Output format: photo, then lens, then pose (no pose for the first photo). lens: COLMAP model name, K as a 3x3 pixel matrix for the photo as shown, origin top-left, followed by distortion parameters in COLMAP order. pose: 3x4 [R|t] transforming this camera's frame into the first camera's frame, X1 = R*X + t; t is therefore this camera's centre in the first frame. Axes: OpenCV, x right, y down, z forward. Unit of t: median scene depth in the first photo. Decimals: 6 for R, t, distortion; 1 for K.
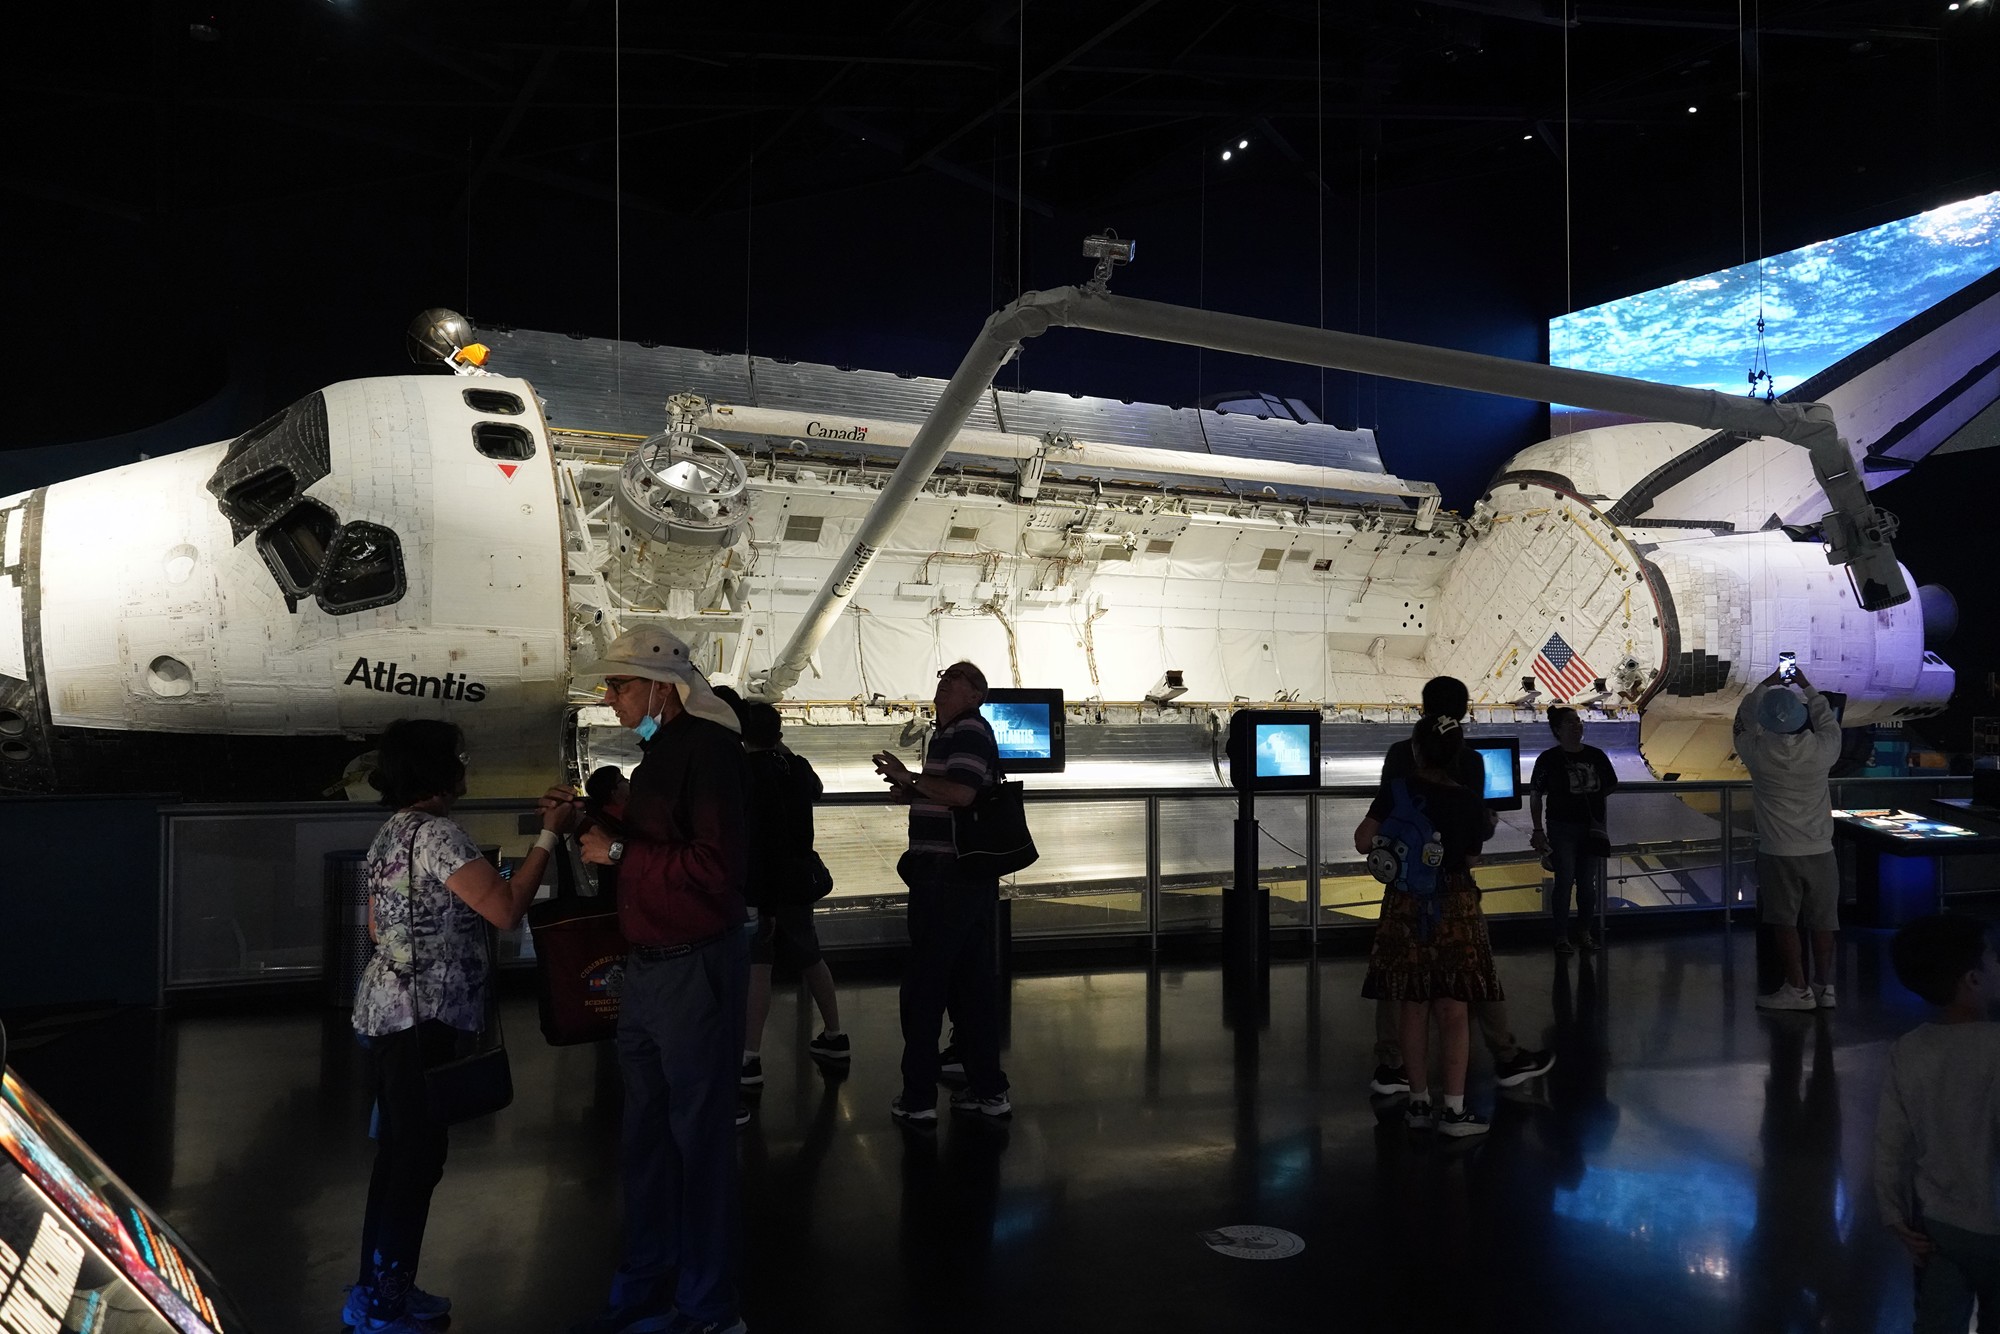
lens RADIAL K [[1565.1, 0, 1000.0], [0, 1565.1, 667.0], [0, 0, 1]] dist [-0.019746, 0.010327]
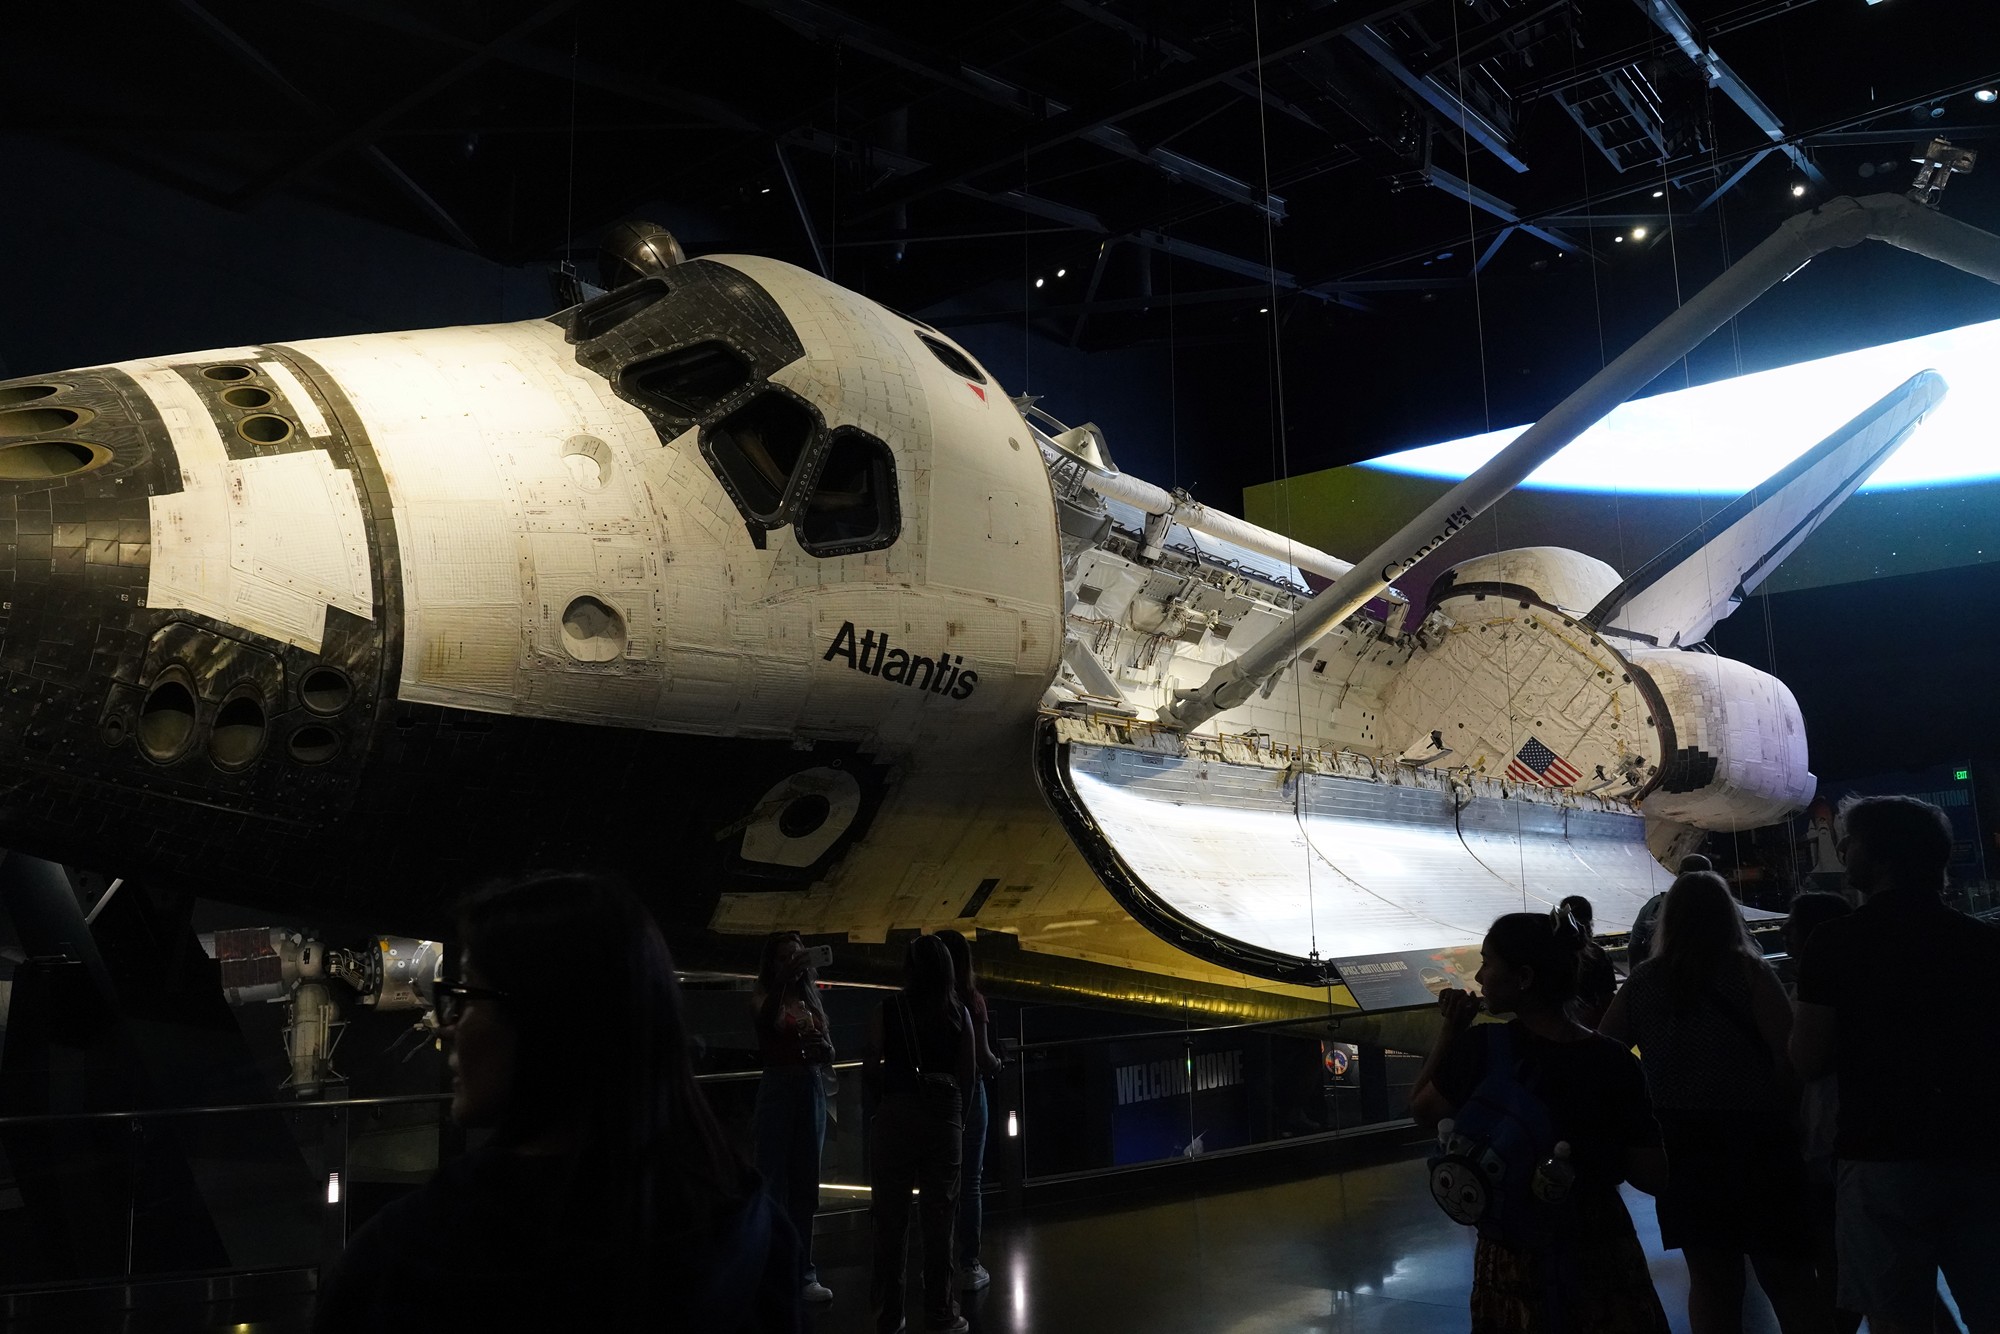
lens RADIAL K [[1565.1, 0, 1000.0], [0, 1565.1, 667.0], [0, 0, 1]] dist [-0.019746, 0.010327]
pose [[0.917566, 0.035383, 0.396006, -0.608149], [0.020610, 0.990460, -0.136253, 0.106347], [-0.397049, 0.133183, 0.908083, 0.349251]]
